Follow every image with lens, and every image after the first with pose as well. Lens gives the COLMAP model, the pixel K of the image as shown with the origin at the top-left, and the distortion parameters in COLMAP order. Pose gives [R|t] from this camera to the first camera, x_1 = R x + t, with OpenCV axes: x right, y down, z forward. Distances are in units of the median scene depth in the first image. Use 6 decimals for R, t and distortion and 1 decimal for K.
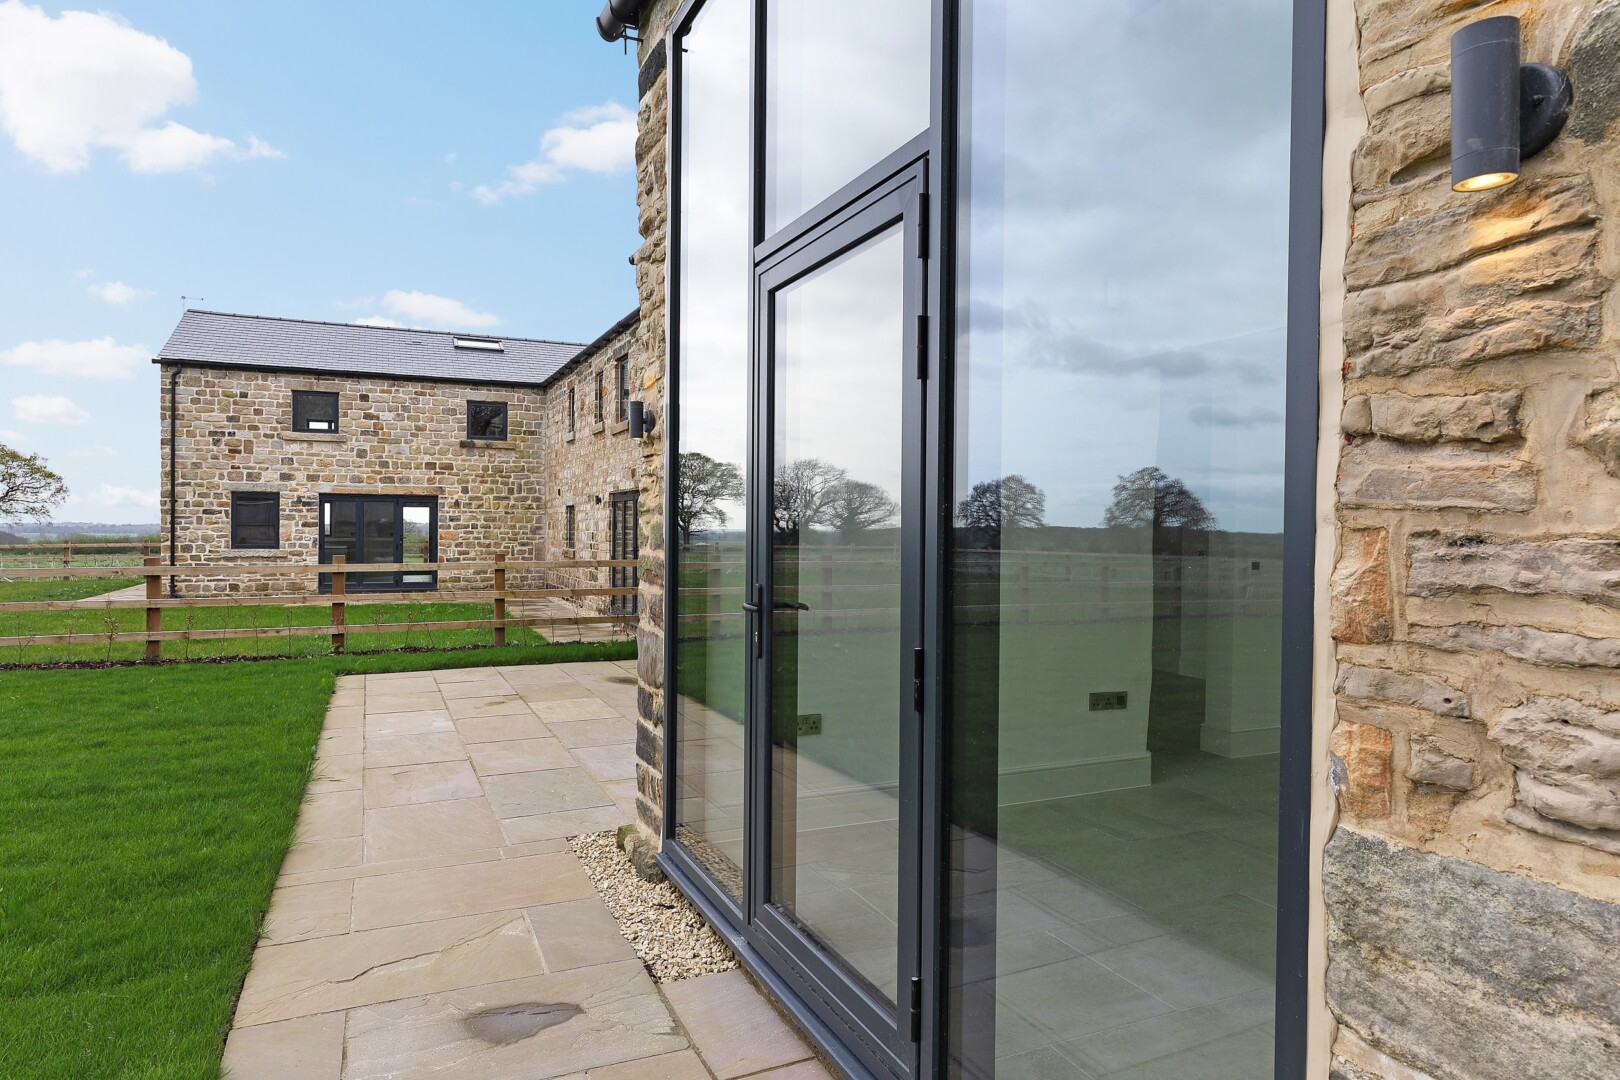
lens RADIAL K [[946.0, 0, 810.0], [0, 946.0, 540.0], [0, 0, 1]] dist [0.000912, 0.000145]
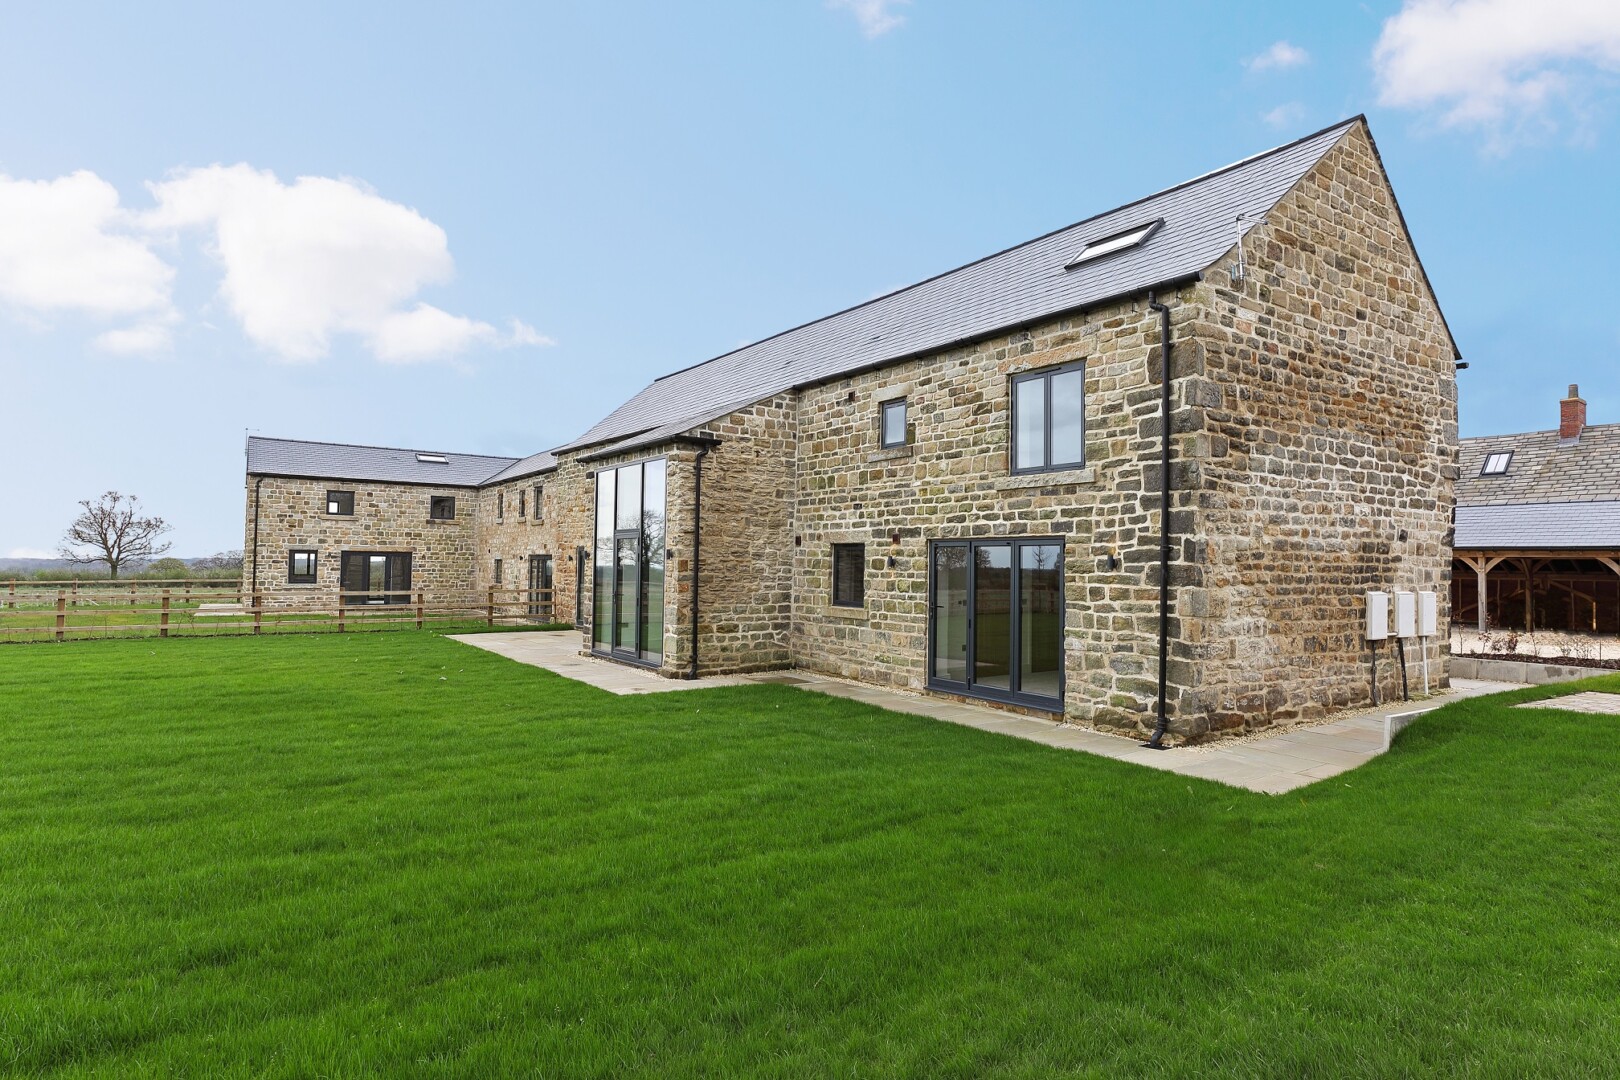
lens RADIAL K [[946.0, 0, 810.0], [0, 946.0, 540.0], [0, 0, 1]] dist [0.000912, 0.000145]
pose [[0.986271, 0.008141, 0.164933, 0.028659], [-0.001876, 0.999272, -0.038104, -0.005805], [-0.165124, 0.037271, 0.985568, -0.818069]]
